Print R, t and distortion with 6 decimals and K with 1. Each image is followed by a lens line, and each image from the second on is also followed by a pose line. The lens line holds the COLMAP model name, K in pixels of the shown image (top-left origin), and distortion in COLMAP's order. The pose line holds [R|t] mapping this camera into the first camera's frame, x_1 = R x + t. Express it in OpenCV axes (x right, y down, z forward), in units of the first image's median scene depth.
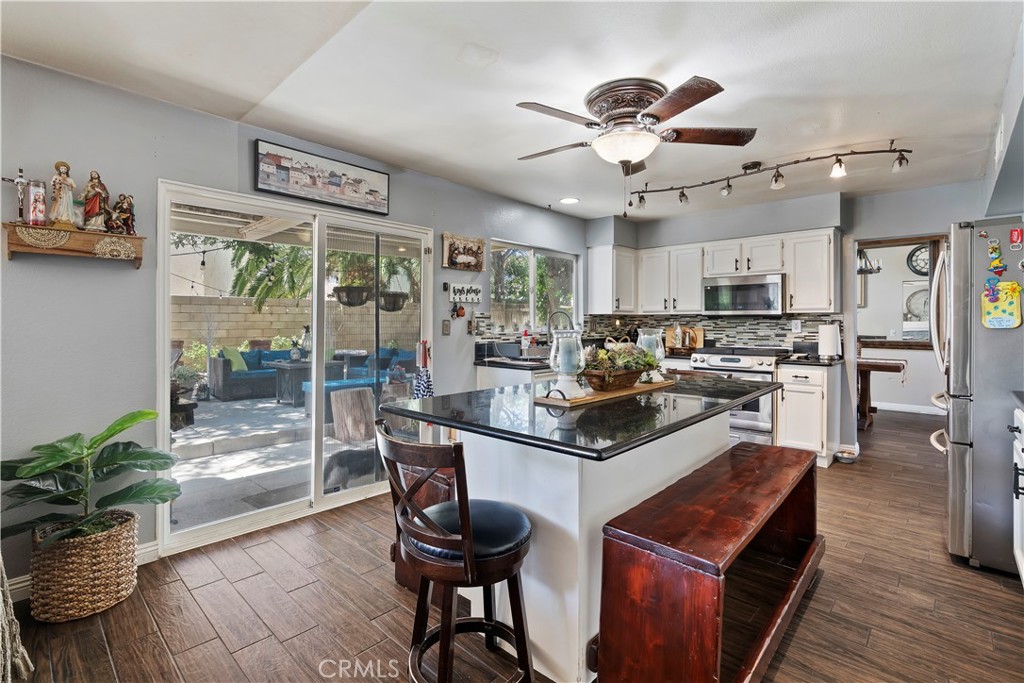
lens RADIAL K [[473.2, 0, 517.2], [0, 473.2, 324.0], [0, 0, 1]] dist [-0.008625, 0.002155]
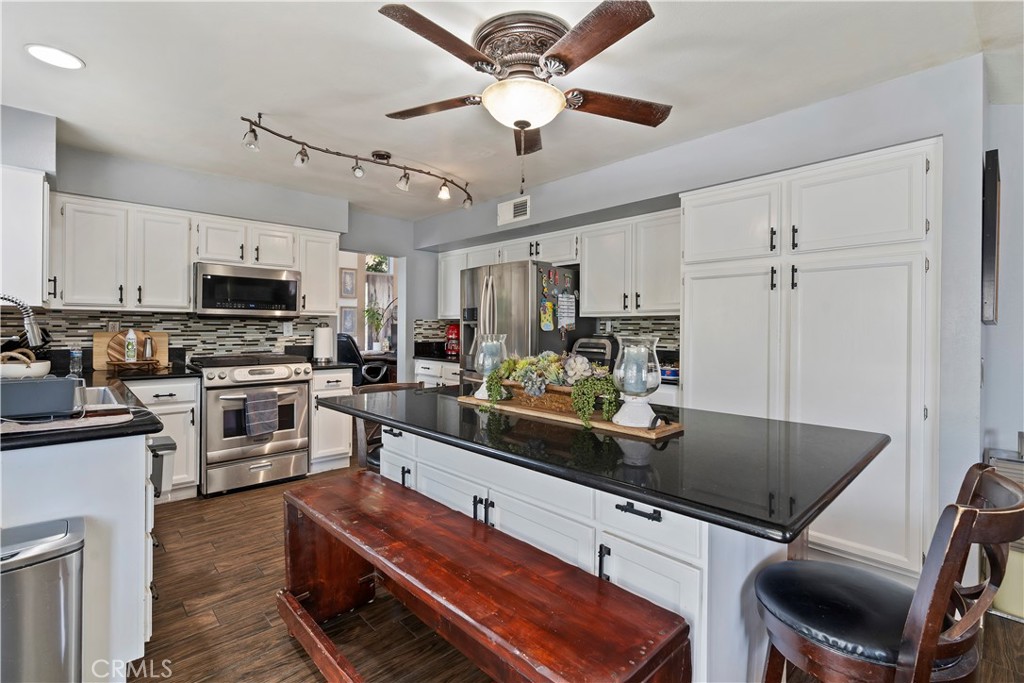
lens RADIAL K [[473.2, 0, 507.8], [0, 473.2, 331.6], [0, 0, 1]] dist [-0.008625, 0.002155]
pose [[0.077954, -0.009337, 0.996913, -0.292065], [-0.005185, 0.999939, 0.009771, -0.001609], [-0.996943, -0.005931, 0.077901, 0.491536]]
